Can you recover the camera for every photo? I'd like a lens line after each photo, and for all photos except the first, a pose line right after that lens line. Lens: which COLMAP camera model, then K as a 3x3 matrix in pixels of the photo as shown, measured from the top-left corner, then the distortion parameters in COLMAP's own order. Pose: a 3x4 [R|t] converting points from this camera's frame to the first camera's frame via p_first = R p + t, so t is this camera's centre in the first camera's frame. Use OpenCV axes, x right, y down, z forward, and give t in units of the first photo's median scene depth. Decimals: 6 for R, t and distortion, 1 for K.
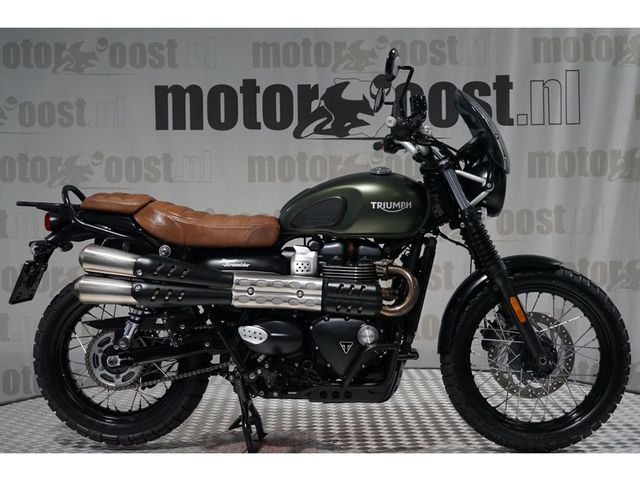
lens RADIAL K [[974.3, 0, 320.0], [0, 974.3, 240.0], [0, 0, 1]] dist [0.207562, 0.021611]
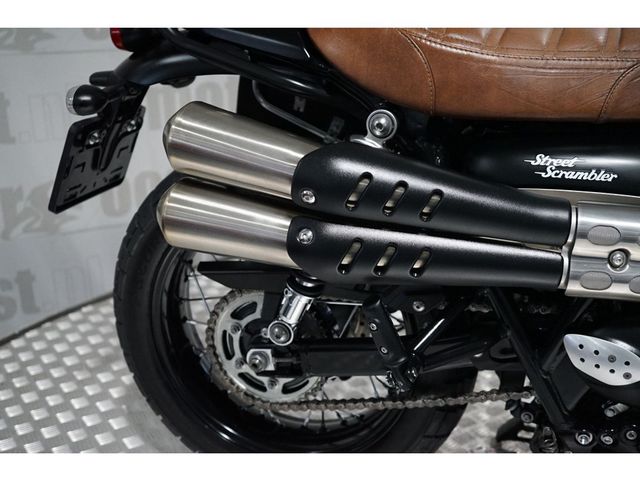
lens RADIAL K [[867.5, 0, 320.0], [0, 867.5, 240.0], [0, 0, 1]] dist [-0.006590, -0.039620]
pose [[0.971728, 0.079352, -0.222370, -0.101681], [-0.017871, 0.963849, 0.265850, -0.032659], [0.235427, -0.254360, 0.938017, 0.655868]]
